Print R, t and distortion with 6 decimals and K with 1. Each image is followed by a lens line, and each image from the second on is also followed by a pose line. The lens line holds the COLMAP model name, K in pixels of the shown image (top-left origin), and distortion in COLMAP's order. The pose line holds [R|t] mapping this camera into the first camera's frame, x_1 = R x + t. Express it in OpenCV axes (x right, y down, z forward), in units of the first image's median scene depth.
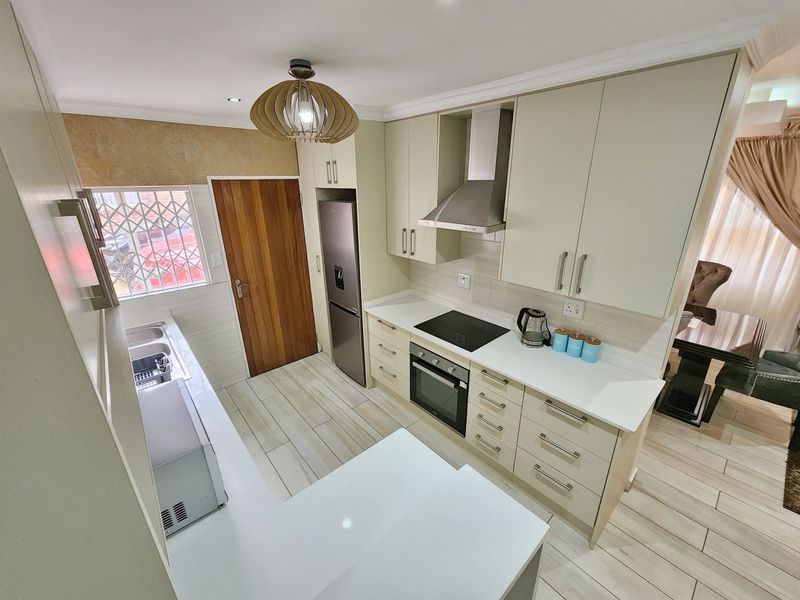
lens RADIAL K [[328.2, 0, 400.0], [0, 328.2, 300.0], [0, 0, 1]] dist [0.001000, -0.000349]
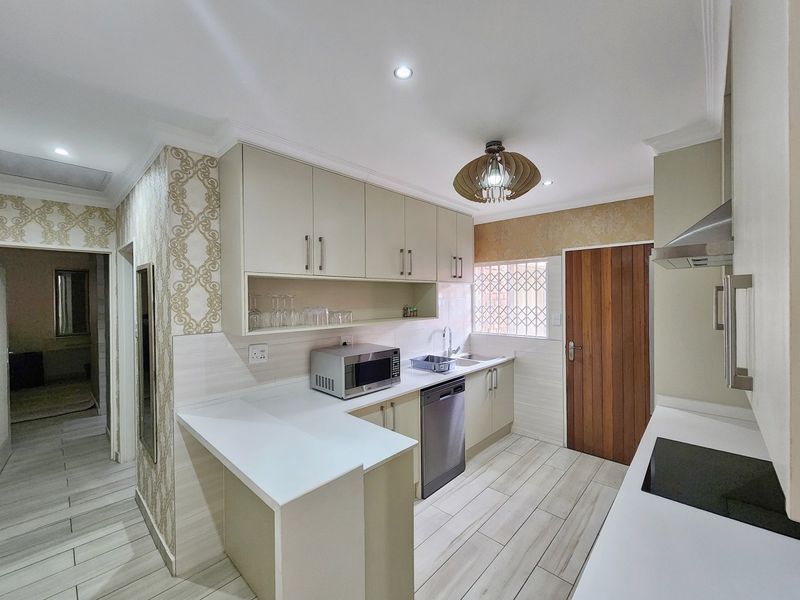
lens RADIAL K [[329.7, 0, 398.9], [0, 329.7, 300.0], [0, 0, 1]] dist [0.001809, 0.000176]
pose [[0.095482, 0.022659, -0.995173, 0.542638], [-0.336418, 0.941650, -0.010837, 0.009558], [0.936860, 0.335829, 0.097534, 0.387083]]
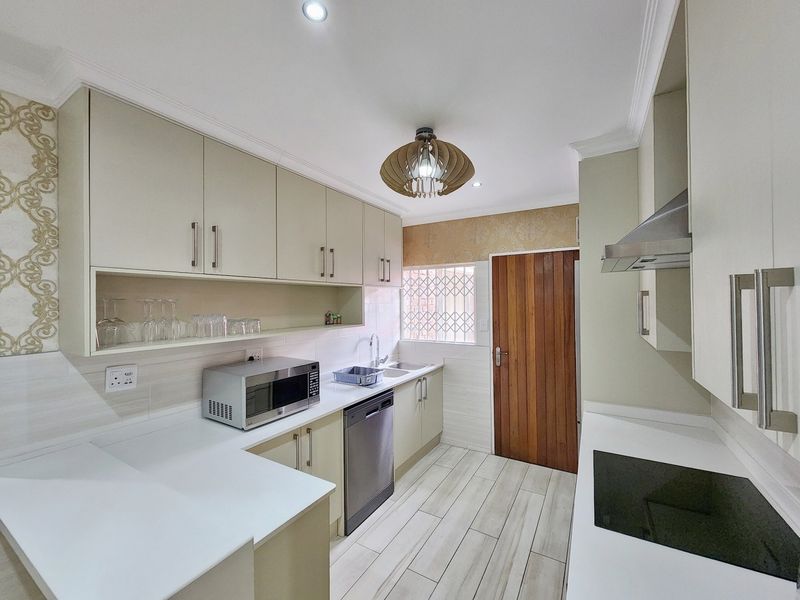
lens RADIAL K [[329.7, 0, 398.9], [0, 329.7, 300.0], [0, 0, 1]] dist [0.001809, 0.000176]
pose [[0.306371, 0.005561, -0.951896, 0.440694], [-0.324124, 0.940839, -0.098824, 0.002579], [0.895031, 0.338809, 0.290048, 0.416057]]
